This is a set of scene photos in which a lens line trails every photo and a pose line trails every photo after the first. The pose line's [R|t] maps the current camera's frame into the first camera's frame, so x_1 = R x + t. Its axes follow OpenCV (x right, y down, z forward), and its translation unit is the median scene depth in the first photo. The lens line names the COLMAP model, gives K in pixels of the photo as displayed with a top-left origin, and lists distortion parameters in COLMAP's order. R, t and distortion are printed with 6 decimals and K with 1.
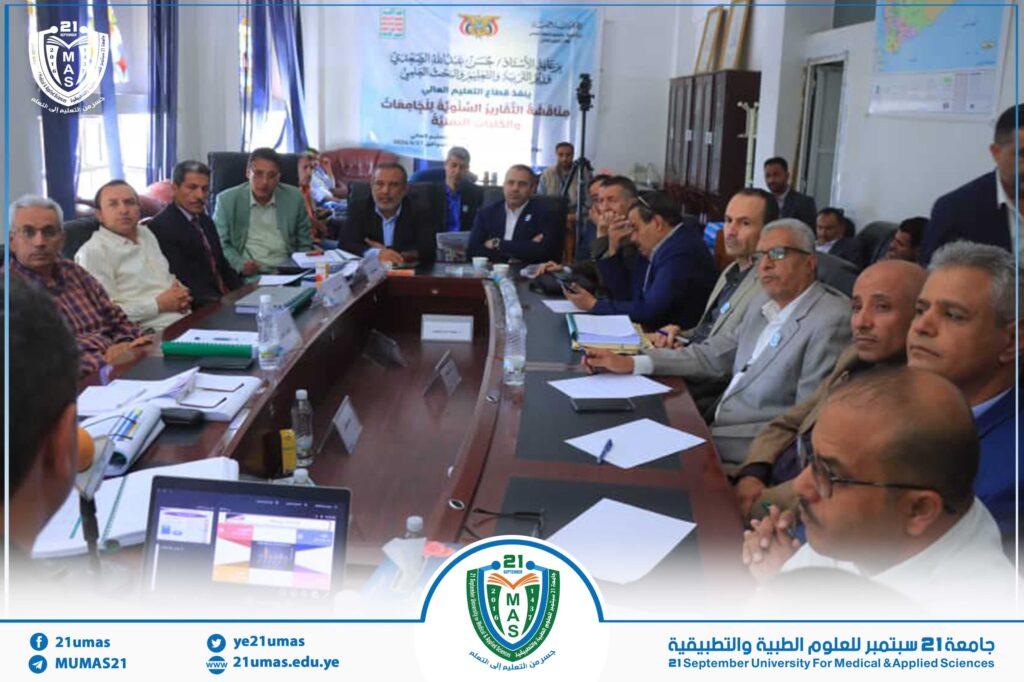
lens RADIAL K [[851.0, 0, 512.0], [0, 851.0, 341.0], [0, 0, 1]] dist [-0.190298, 0.149567]
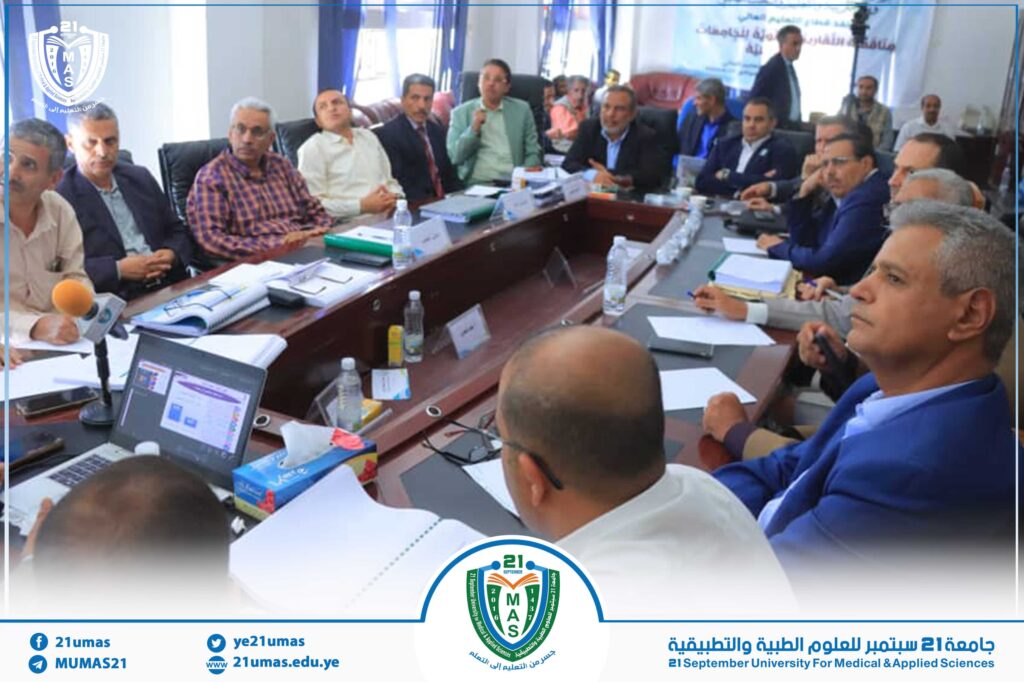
lens RADIAL K [[851.6, 0, 518.2], [0, 851.6, 268.5], [0, 0, 1]] dist [-0.171591, 0.135496]
pose [[0.915139, 0.120911, -0.384580, 0.127379], [-0.119926, 0.992425, 0.026642, -0.006759], [0.384888, 0.021740, 0.922707, 0.022648]]
